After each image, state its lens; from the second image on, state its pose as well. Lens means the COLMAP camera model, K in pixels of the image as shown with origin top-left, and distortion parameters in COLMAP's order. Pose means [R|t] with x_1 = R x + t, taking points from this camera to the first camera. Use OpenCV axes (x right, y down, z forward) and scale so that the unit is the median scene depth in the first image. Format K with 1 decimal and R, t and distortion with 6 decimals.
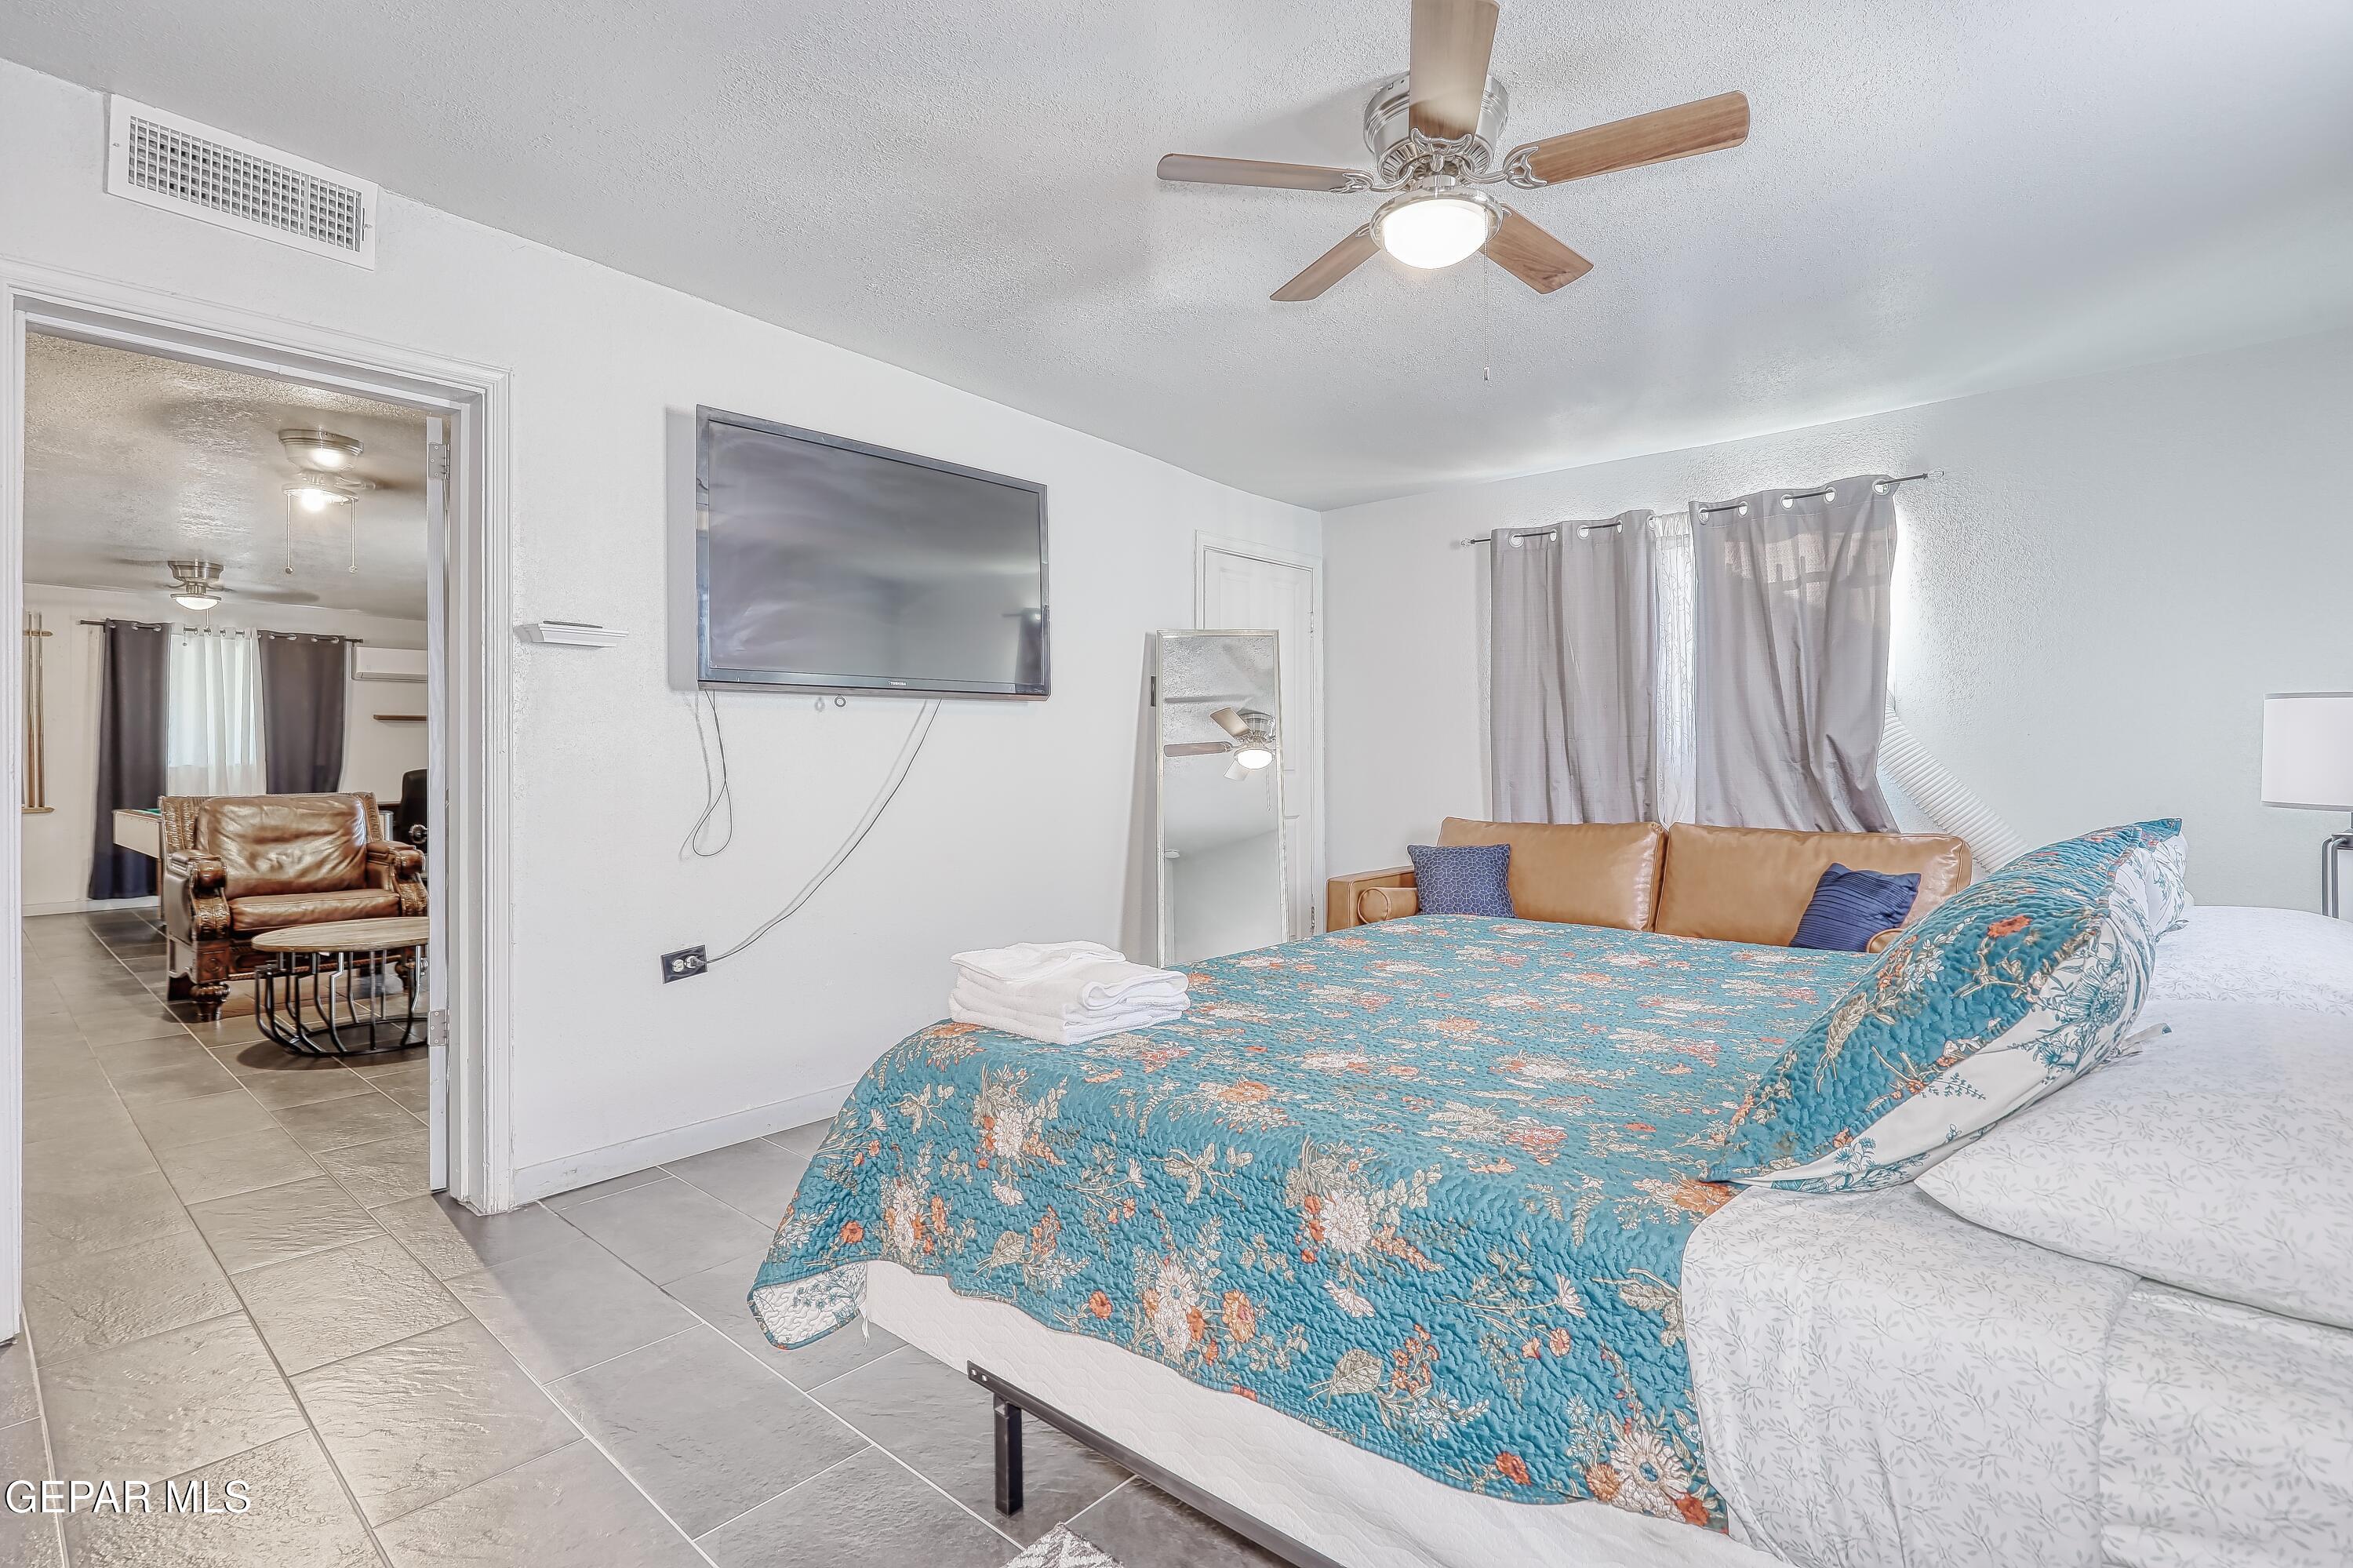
lens RADIAL K [[1114.5, 0, 1191.3], [0, 1114.5, 765.6], [0, 0, 1]] dist [-0.002219, 0.001410]
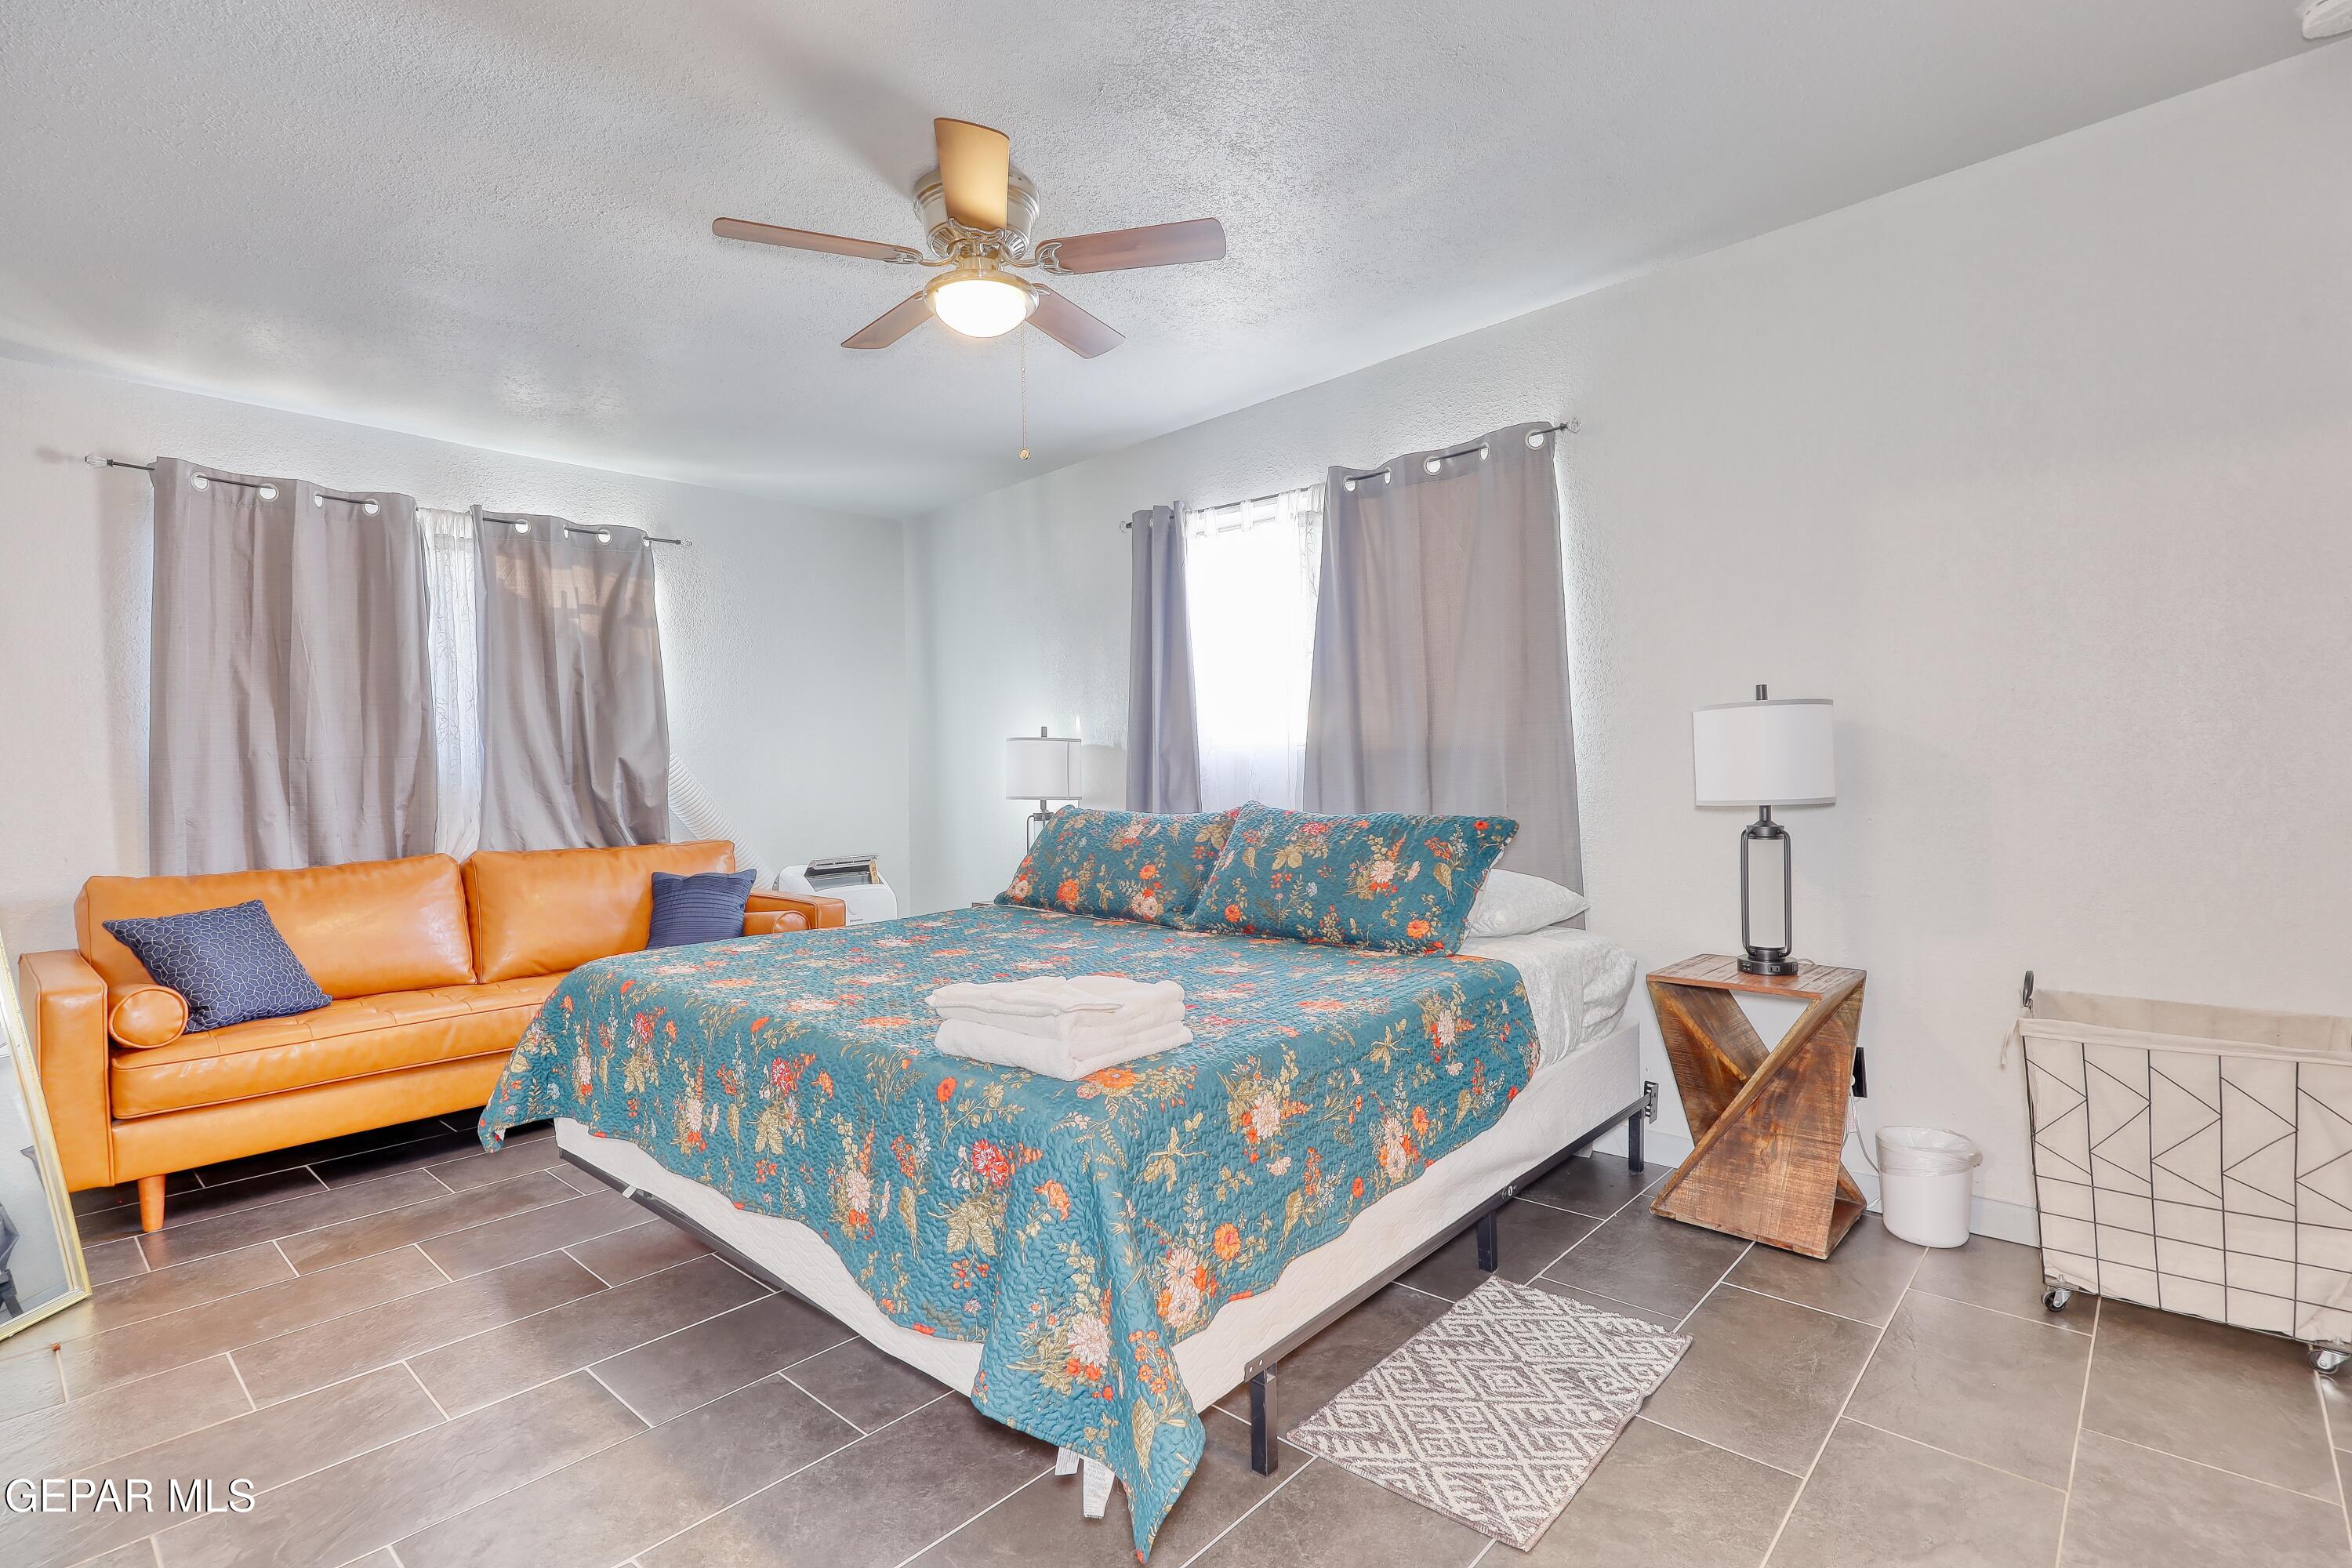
lens RADIAL K [[1114.0, 0, 1182.5], [0, 1114.0, 780.7], [0, 0, 1]] dist [-0.002219, 0.001410]
pose [[0.005930, -0.006190, 0.999963, -0.522536], [0.022044, 0.999739, 0.006058, 0.000173], [-0.999739, 0.022007, 0.006065, 0.451902]]
